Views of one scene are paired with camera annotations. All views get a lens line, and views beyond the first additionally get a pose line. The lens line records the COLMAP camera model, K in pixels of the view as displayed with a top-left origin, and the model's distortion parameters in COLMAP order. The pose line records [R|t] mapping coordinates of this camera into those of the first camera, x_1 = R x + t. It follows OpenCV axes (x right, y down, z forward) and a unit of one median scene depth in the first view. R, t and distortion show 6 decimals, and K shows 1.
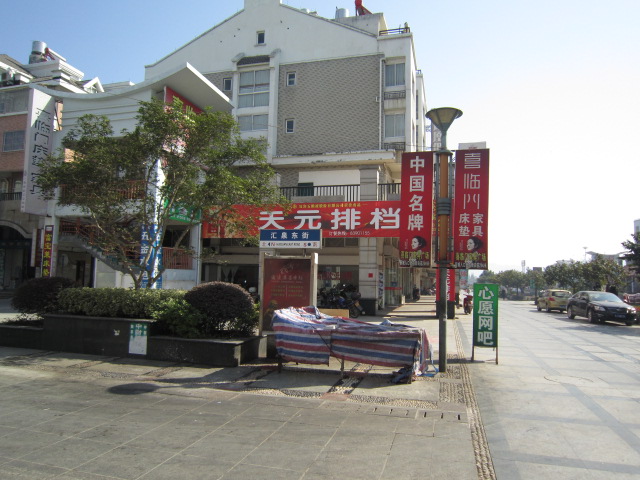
lens RADIAL K [[461.4, 0, 320.0], [0, 461.4, 240.0], [0, 0, 1]] dist [-0.037425, -0.000349]
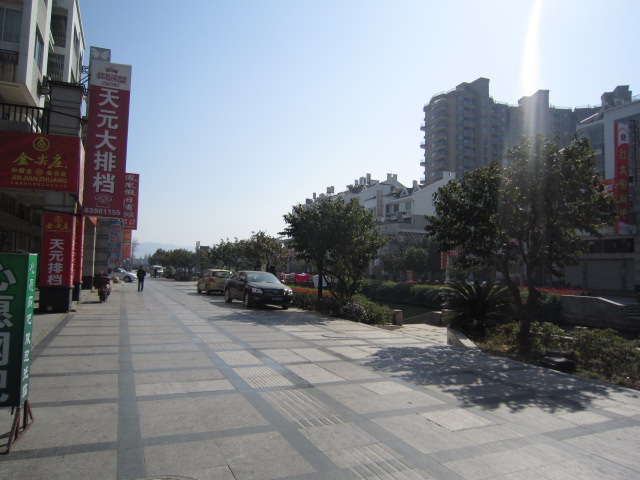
lens RADIAL K [[461.4, 0, 320.0], [0, 461.4, 240.0], [0, 0, 1]] dist [-0.037425, -0.000349]
pose [[0.782454, 0.033234, 0.621820, 0.146230], [-0.059594, 0.997988, 0.021651, 0.025618], [-0.619850, -0.053997, 0.782861, 0.222784]]
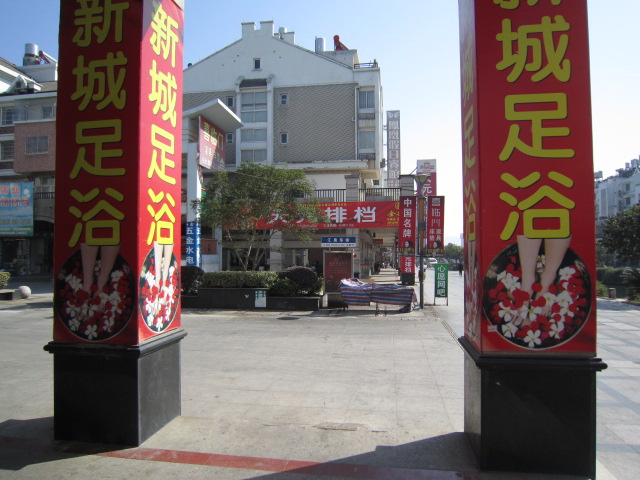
lens RADIAL K [[461.4, 0, 320.0], [0, 461.4, 240.0], [0, 0, 1]] dist [-0.037425, -0.000349]
pose [[0.992909, -0.020495, 0.117097, -0.144236], [0.013970, 0.998317, 0.056277, -0.046713], [-0.118054, -0.054242, 0.991525, -0.329476]]
